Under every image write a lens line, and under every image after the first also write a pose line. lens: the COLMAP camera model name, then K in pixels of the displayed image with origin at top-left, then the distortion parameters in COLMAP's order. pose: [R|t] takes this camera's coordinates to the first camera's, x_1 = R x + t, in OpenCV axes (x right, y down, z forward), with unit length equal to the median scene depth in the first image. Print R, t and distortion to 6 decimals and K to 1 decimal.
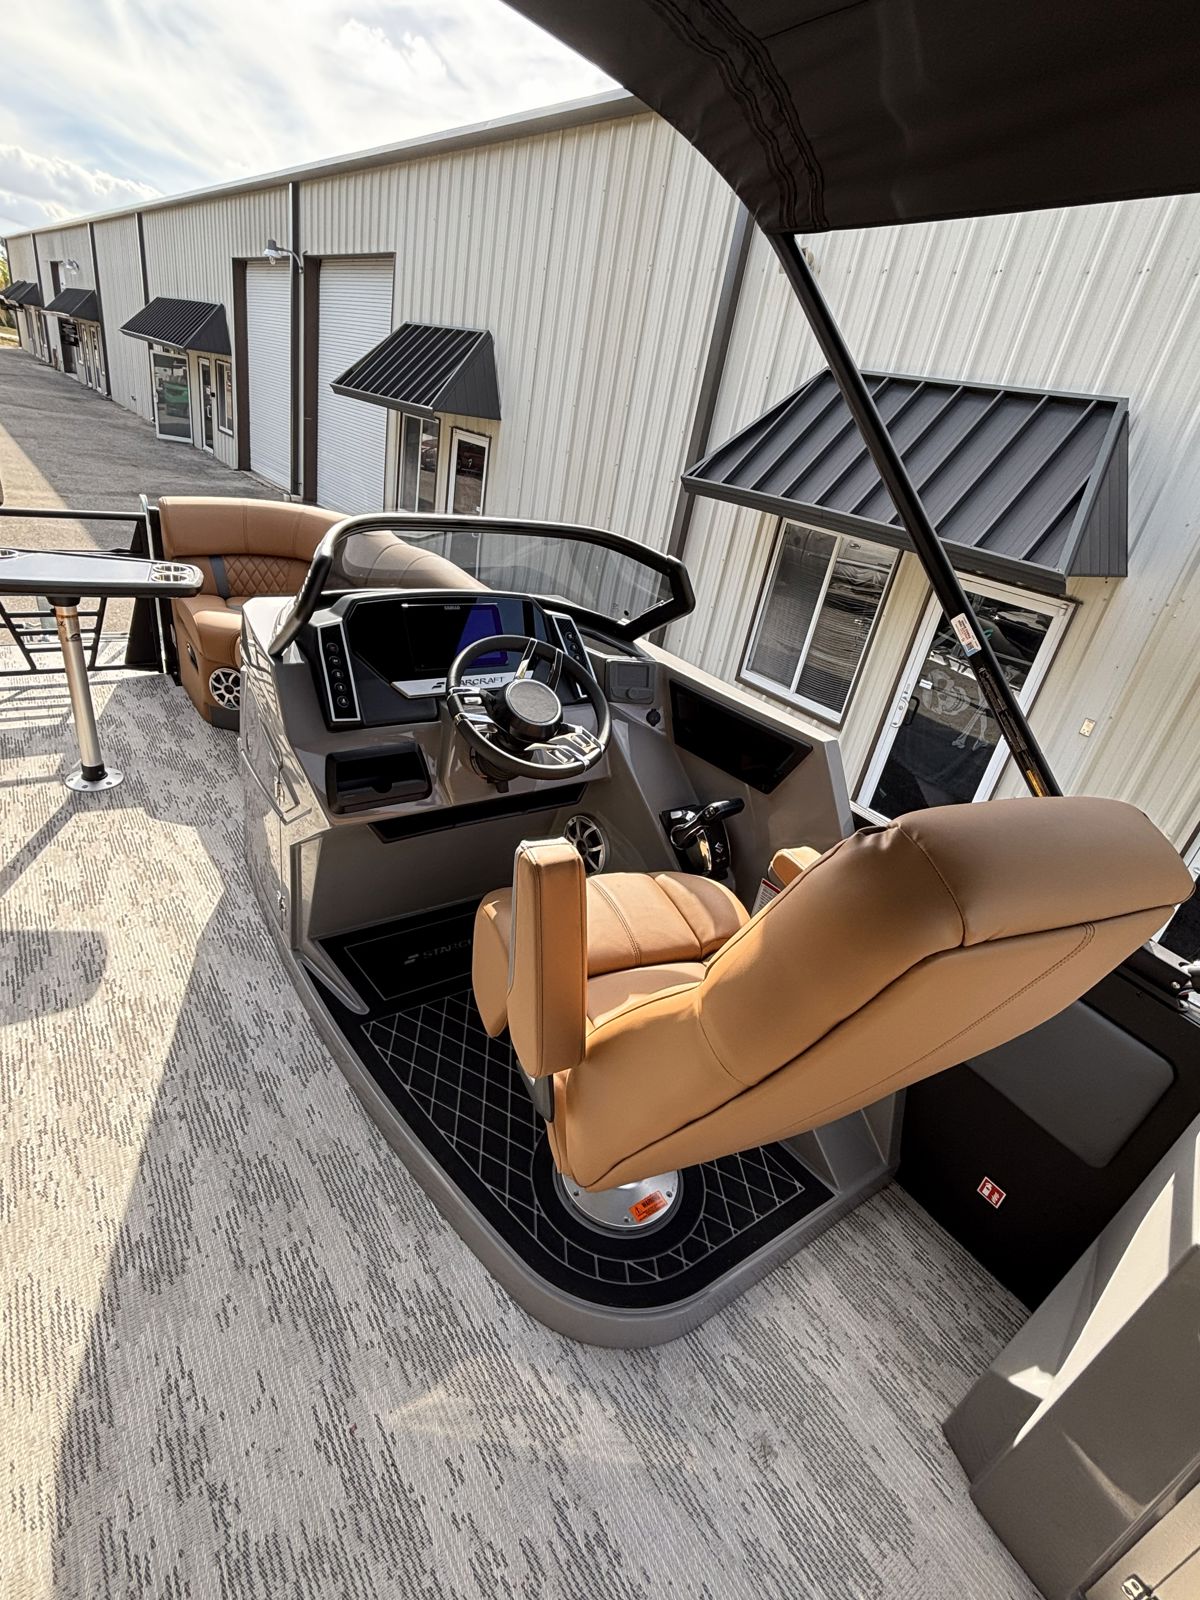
lens RADIAL K [[763.5, 0, 602.0], [0, 763.5, 792.1], [0, 0, 1]] dist [-0.008800, 0.004986]
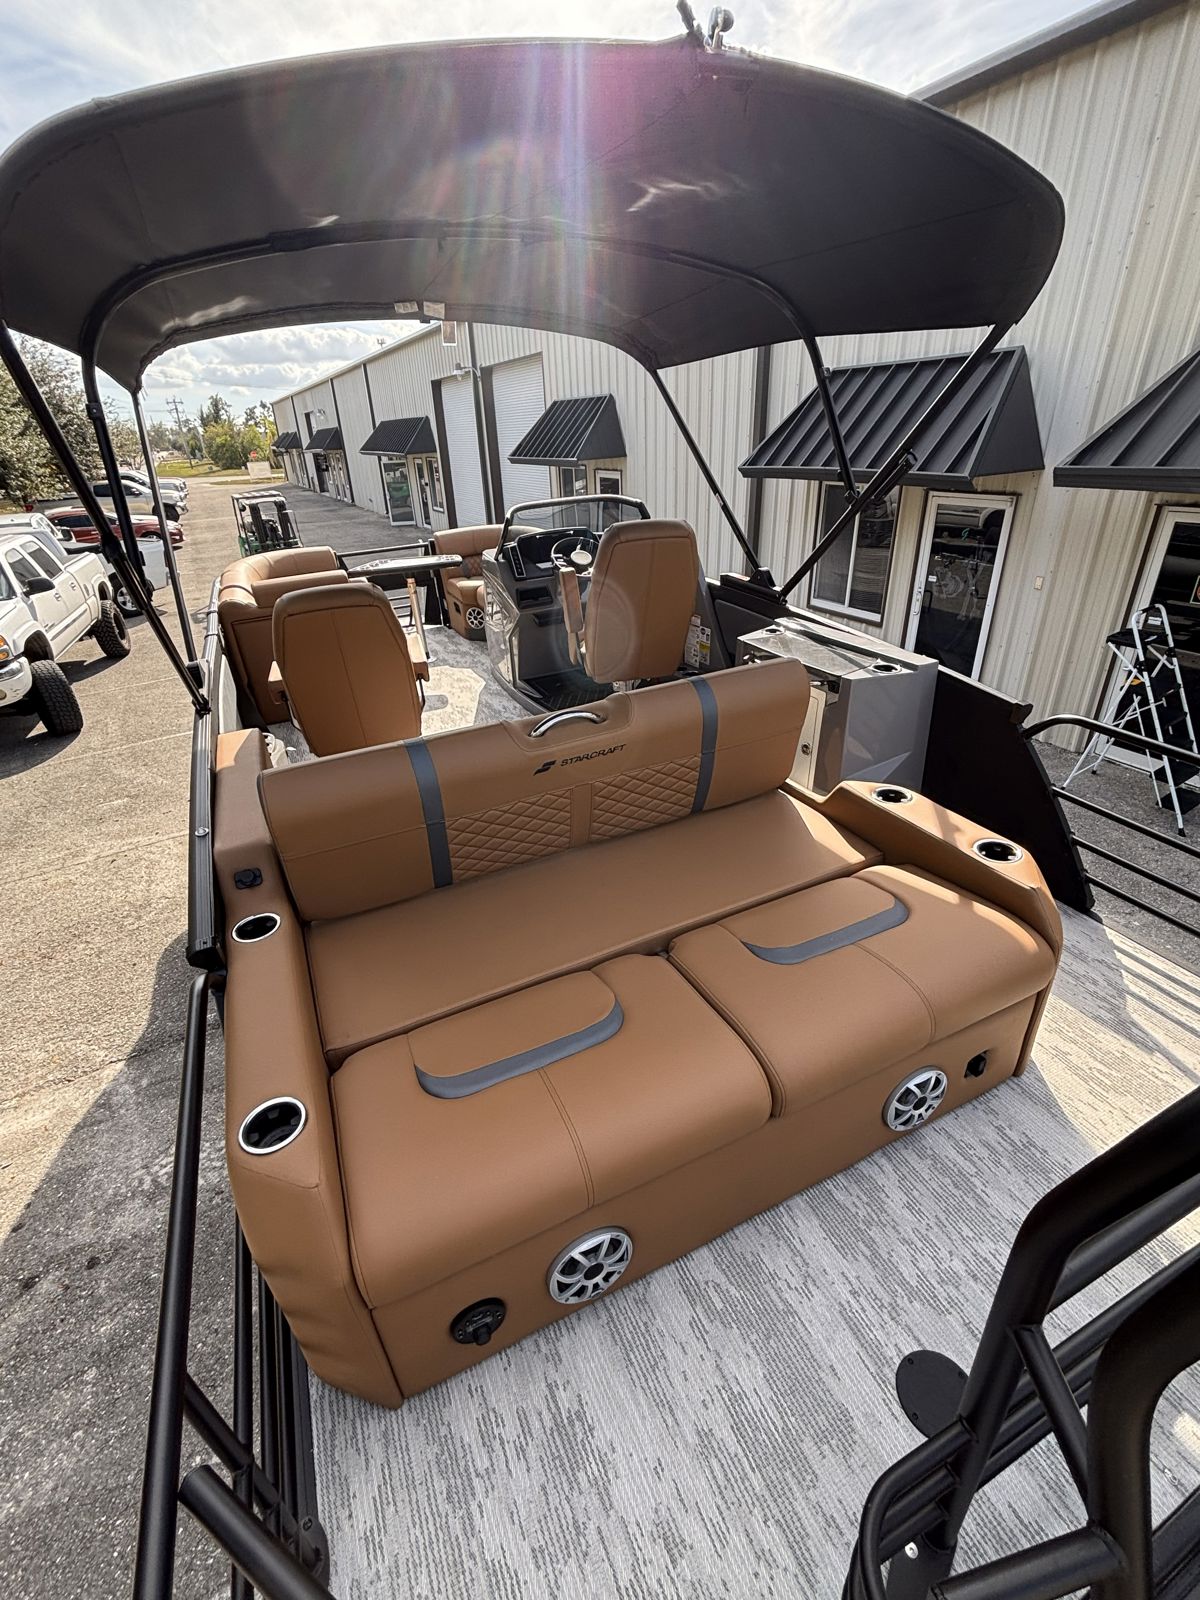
lens RADIAL K [[712.5, 0, 603.5], [0, 712.5, 794.4], [0, 0, 1]] dist [-0.003688, 0.001101]
pose [[0.960984, -0.103668, -0.256442, 0.075444], [0.103265, 0.994540, -0.015076, 0.105394], [0.256605, -0.011994, 0.966442, -0.203763]]
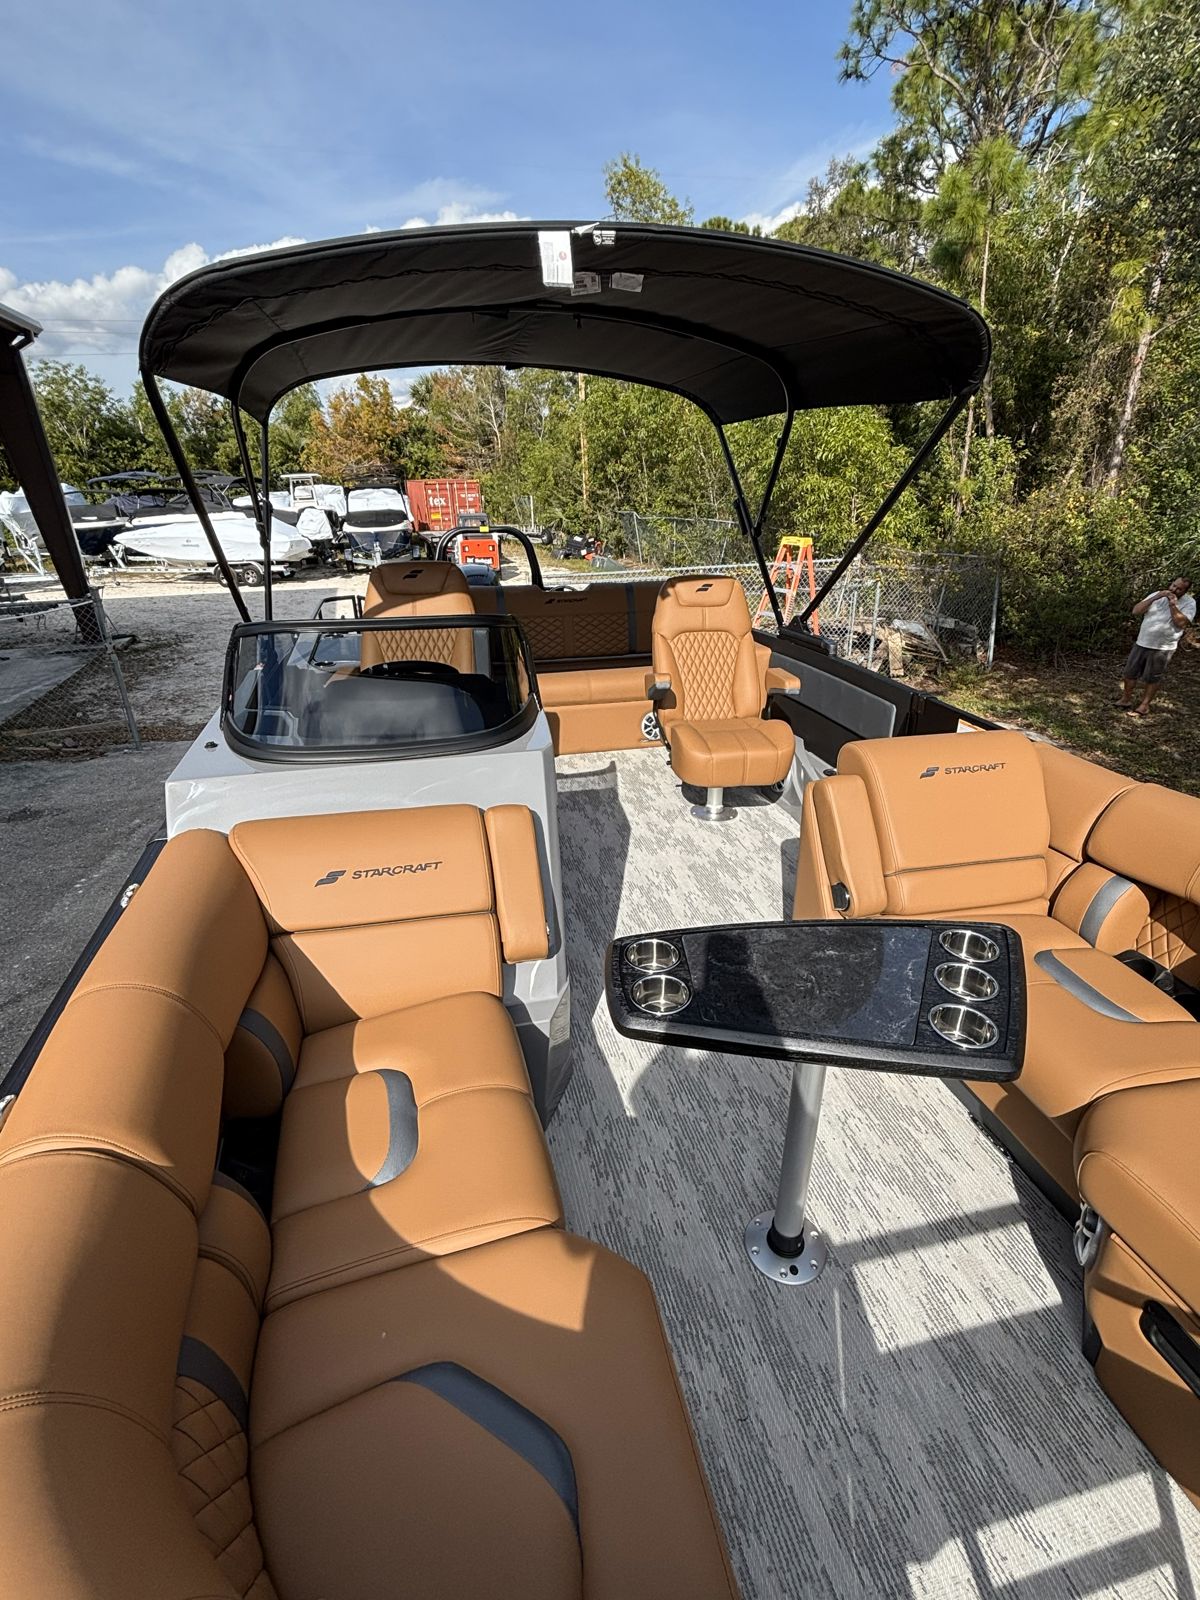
lens RADIAL K [[763.5, 0, 604.3], [0, 763.5, 800.0], [0, 0, 1]] dist [-0.008800, 0.004986]
pose [[-0.921347, -0.281608, 0.267986, -0.135955], [0.040751, 0.615605, 0.787001, -0.169894], [-0.386599, 0.736022, -0.555710, 0.259893]]
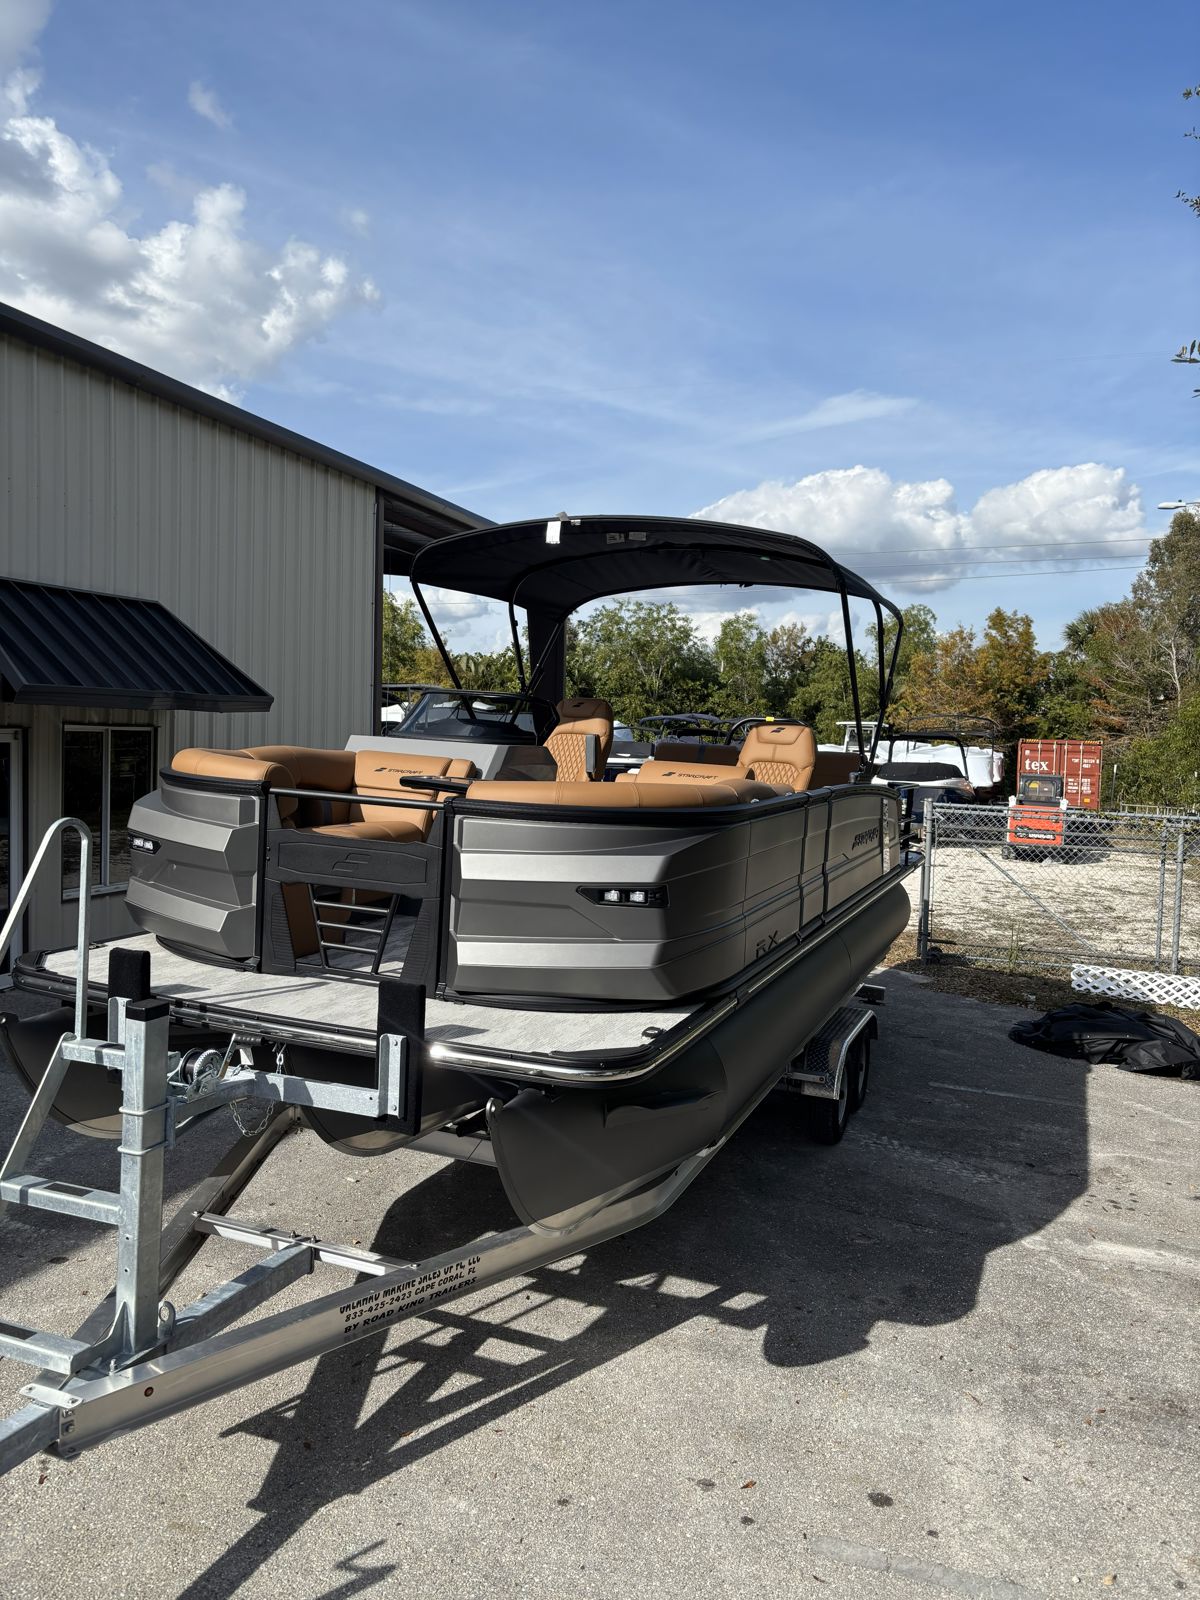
lens RADIAL K [[1203.4, 0, 604.2], [0, 1203.4, 802.2], [0, 0, 1]] dist [0.047180, -0.025288]
pose [[-0.529483, -0.236691, 0.814632, -0.550055], [0.266276, 0.865385, 0.424507, -0.237590], [-0.805447, 0.441686, -0.395181, 0.349128]]
